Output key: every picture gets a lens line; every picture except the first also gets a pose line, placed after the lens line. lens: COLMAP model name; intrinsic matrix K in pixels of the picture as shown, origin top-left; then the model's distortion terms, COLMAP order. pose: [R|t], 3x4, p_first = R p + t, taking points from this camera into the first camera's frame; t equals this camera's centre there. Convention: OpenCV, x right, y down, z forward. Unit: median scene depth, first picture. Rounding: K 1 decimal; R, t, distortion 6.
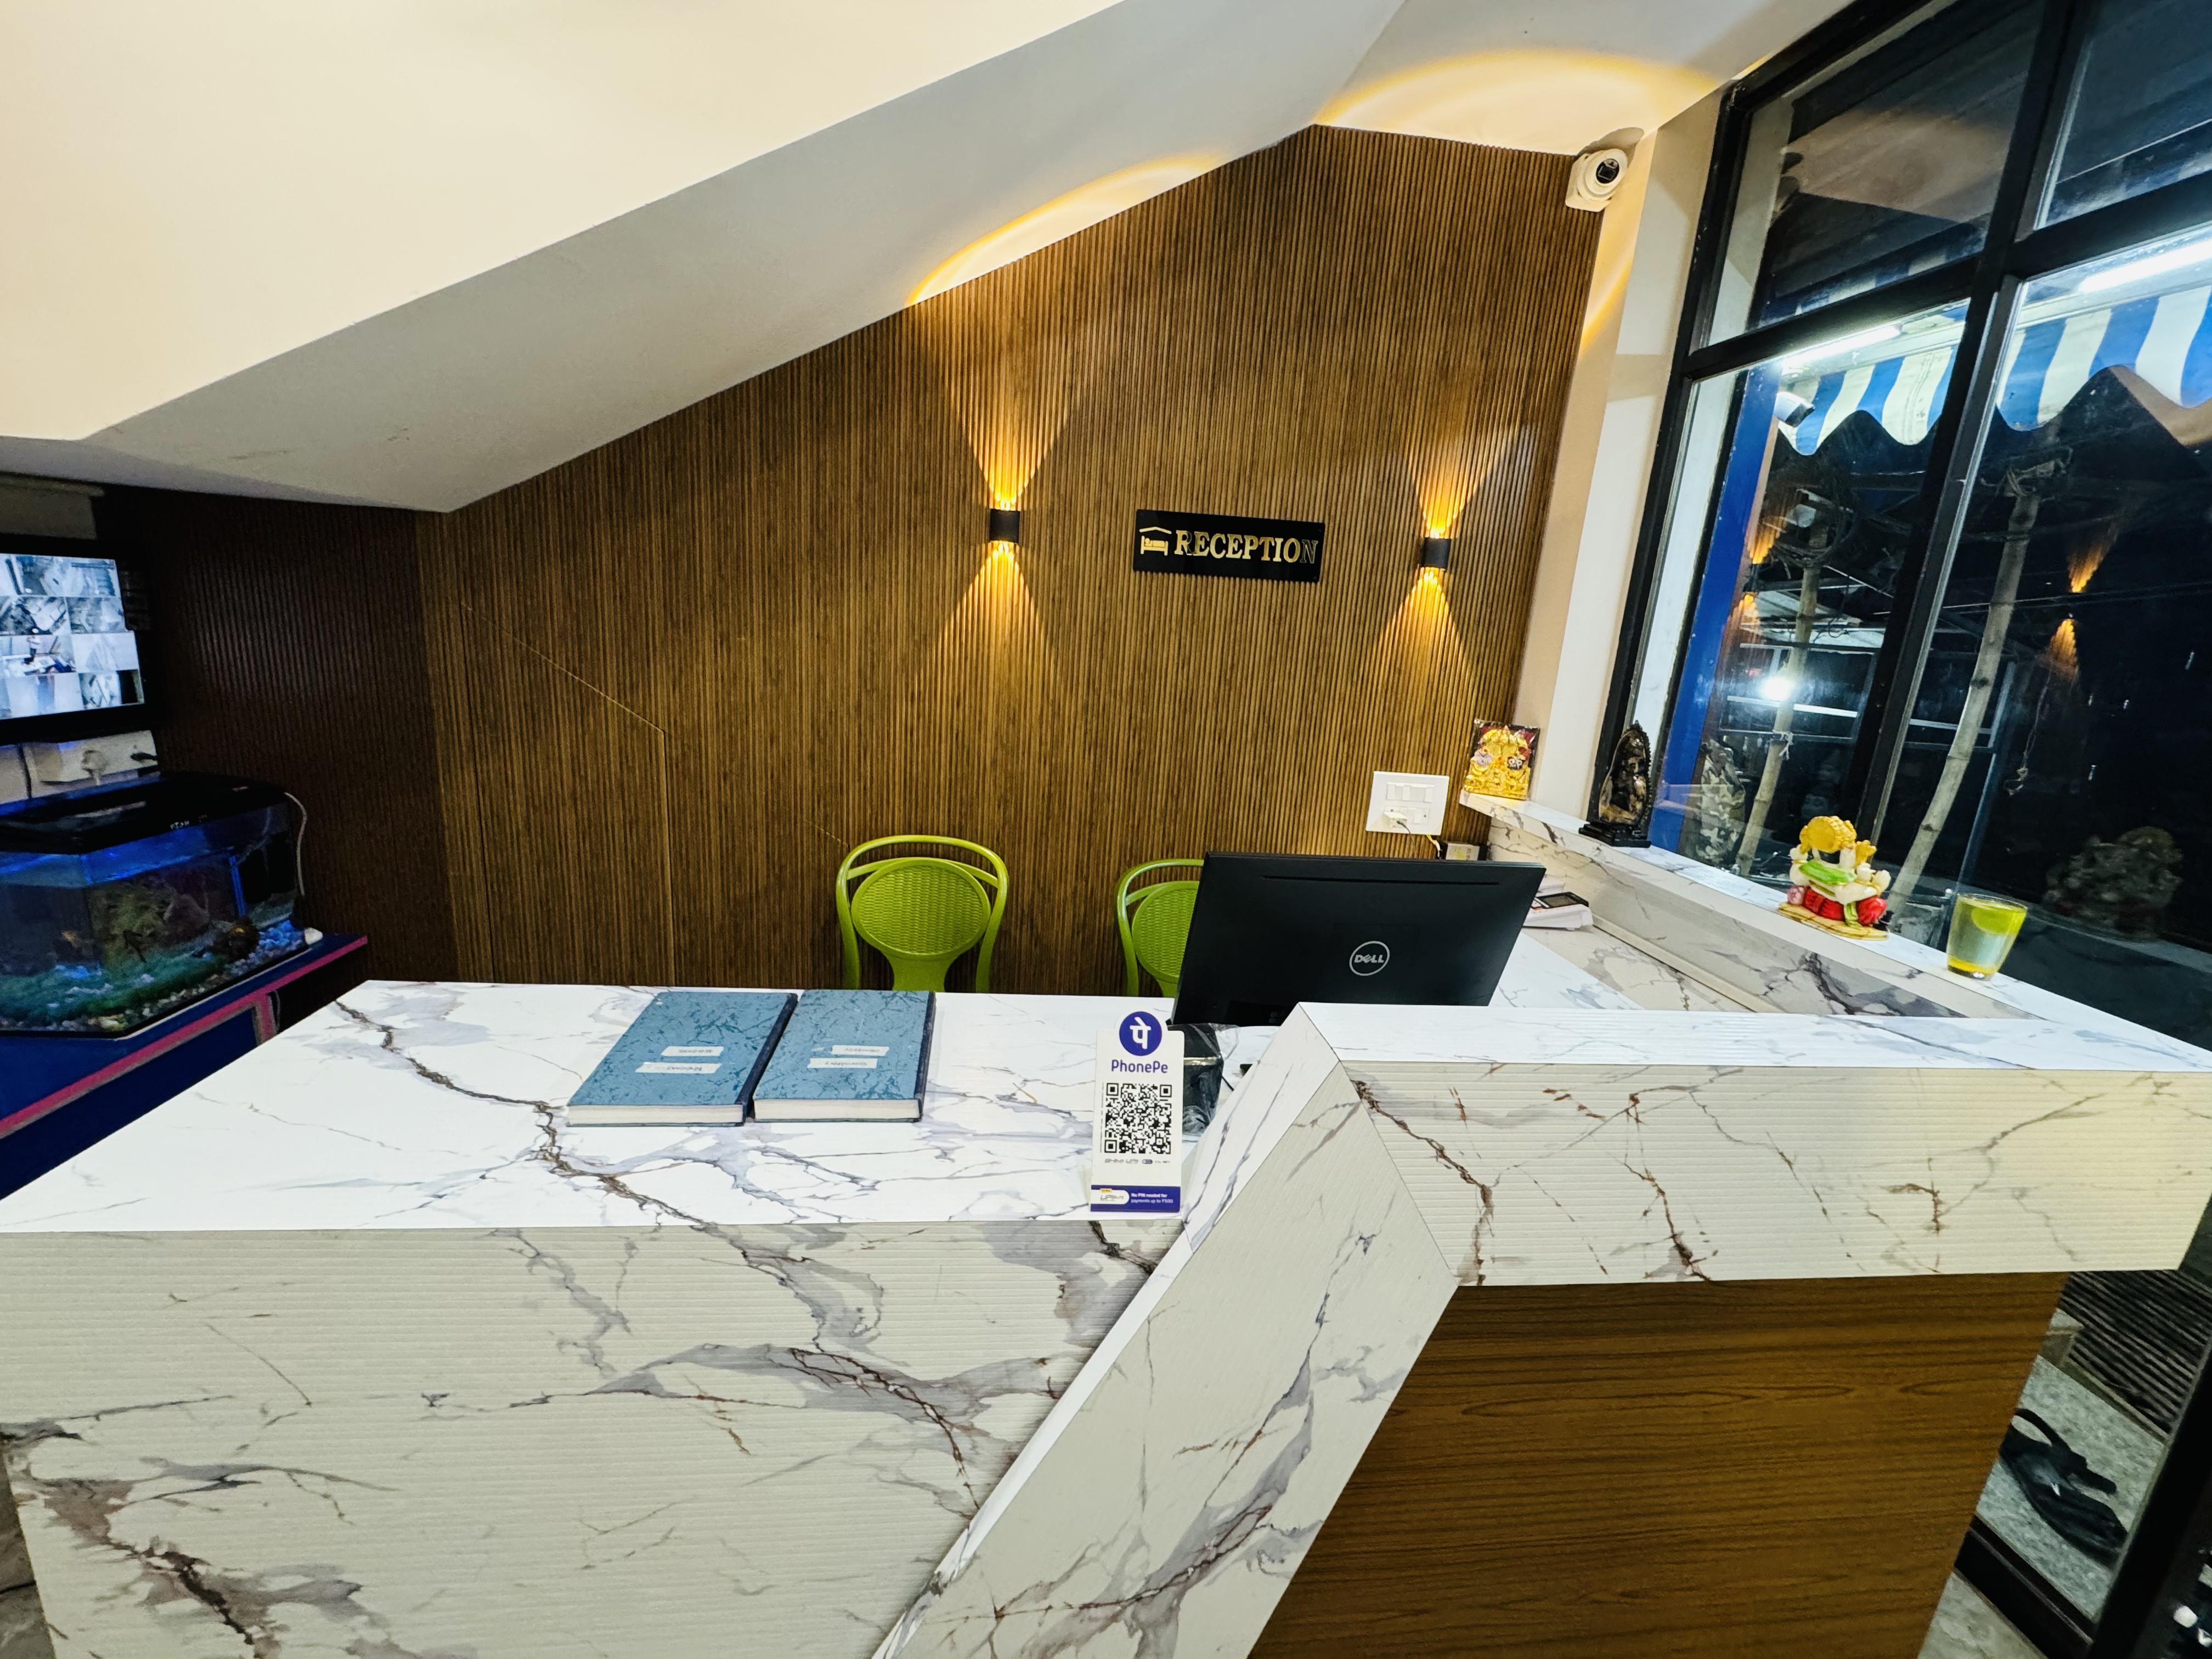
lens RADIAL K [[872.6, 0, 1099.7], [0, 872.6, 825.2], [0, 0, 1]] dist [-0.000889, 0.000446]
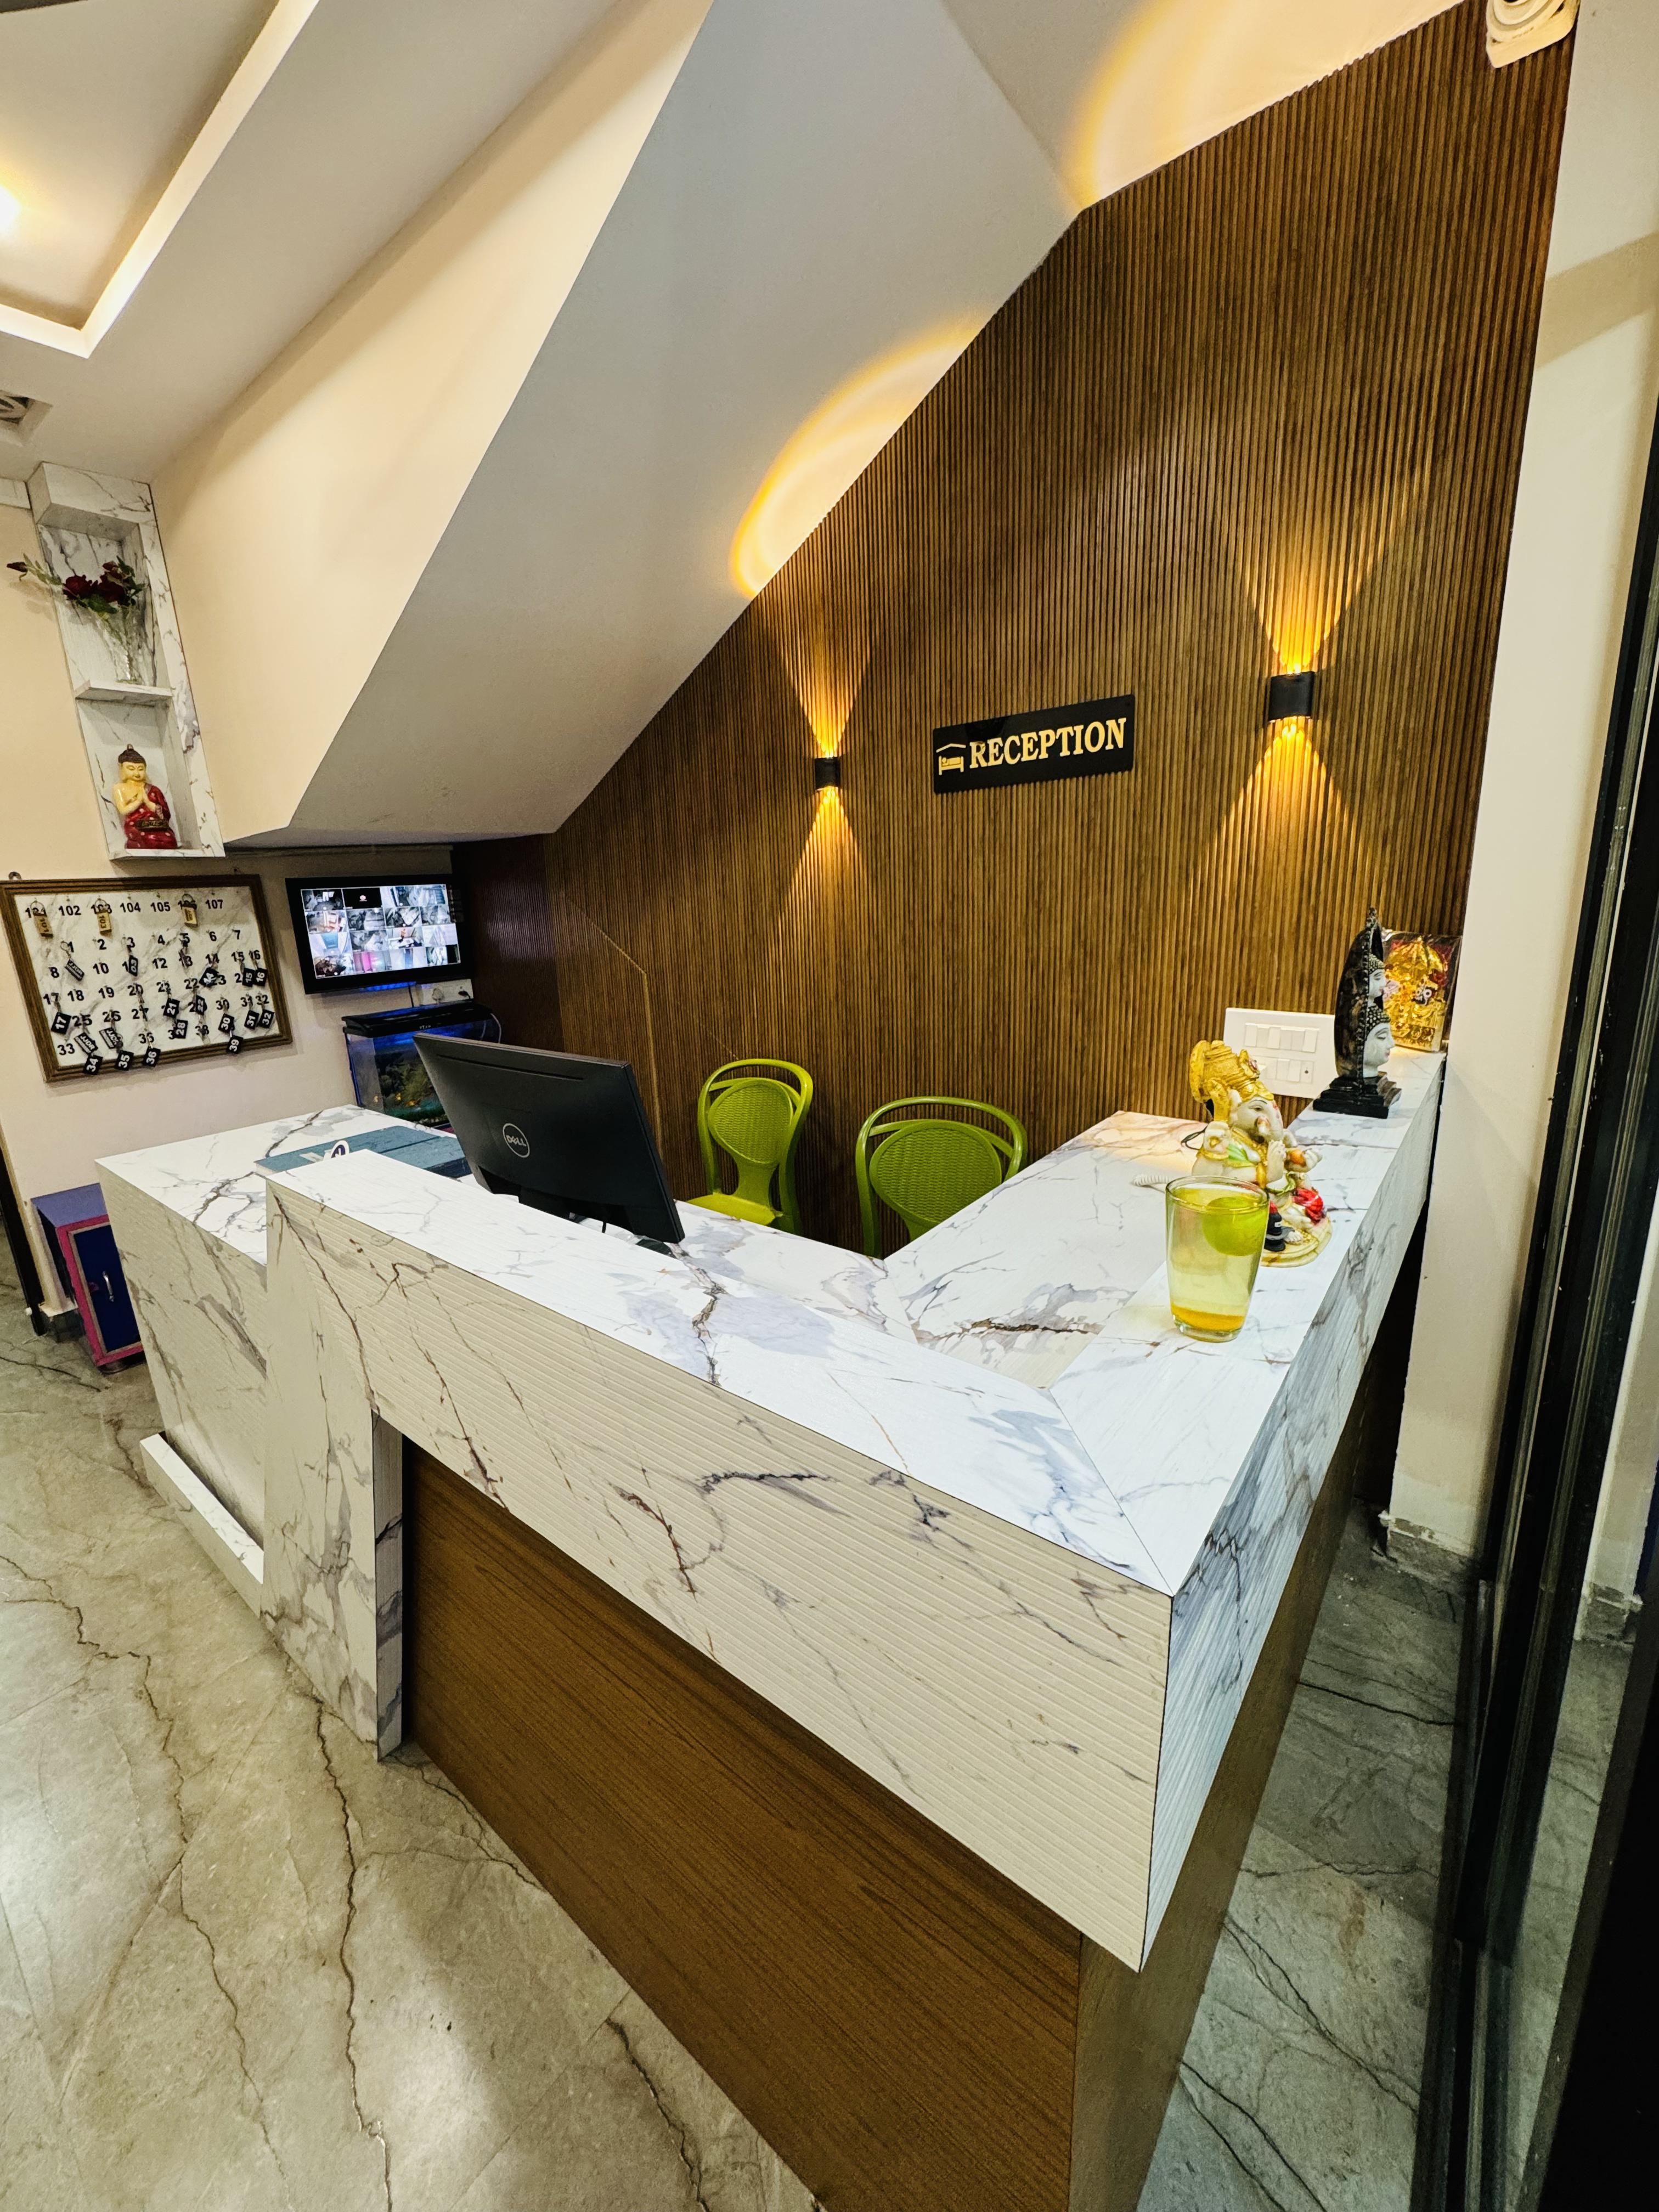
lens RADIAL K [[872.6, 0, 829.8], [0, 872.6, 1097.7], [0, 0, 1]] dist [-0.000889, 0.000446]
pose [[0.702445, 0.077235, -0.707535, 0.668331], [-0.074177, 0.996625, 0.035149, 0.015769], [0.707862, 0.027793, 0.705803, 0.253108]]
